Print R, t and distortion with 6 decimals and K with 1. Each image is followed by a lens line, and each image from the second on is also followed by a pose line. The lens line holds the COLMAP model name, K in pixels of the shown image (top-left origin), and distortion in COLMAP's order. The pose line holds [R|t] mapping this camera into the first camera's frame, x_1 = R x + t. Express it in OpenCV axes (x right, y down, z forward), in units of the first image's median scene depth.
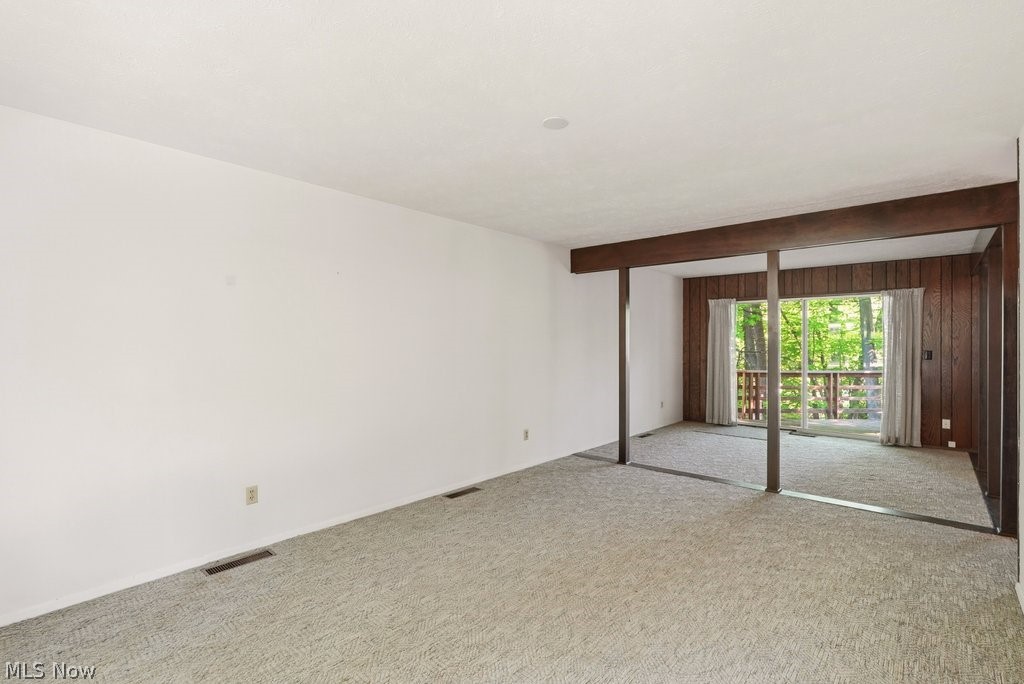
lens RADIAL K [[470.0, 0, 507.6], [0, 470.0, 341.8], [0, 0, 1]] dist [-0.004390, 0.001033]
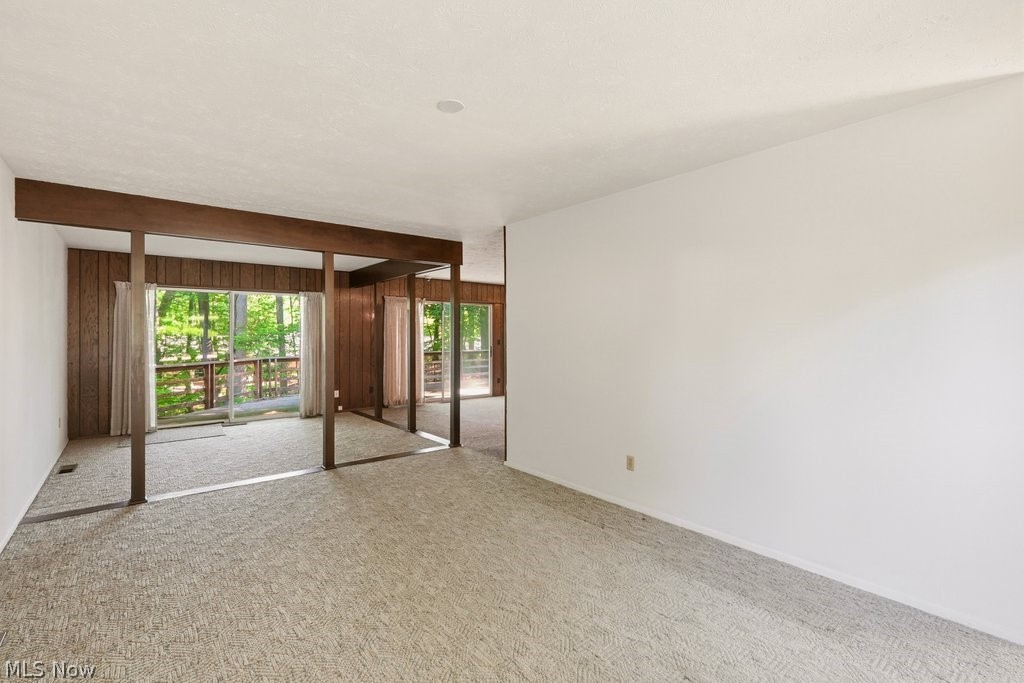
lens RADIAL K [[462.9, 0, 510.0], [0, 462.9, 333.1], [0, 0, 1]] dist [-0.004371, 0.001228]
pose [[0.174866, 0.000750, 0.984592, -0.325684], [0.001185, 0.999999, -0.000973, 0.000259], [-0.984592, 0.001337, 0.174864, 0.289809]]
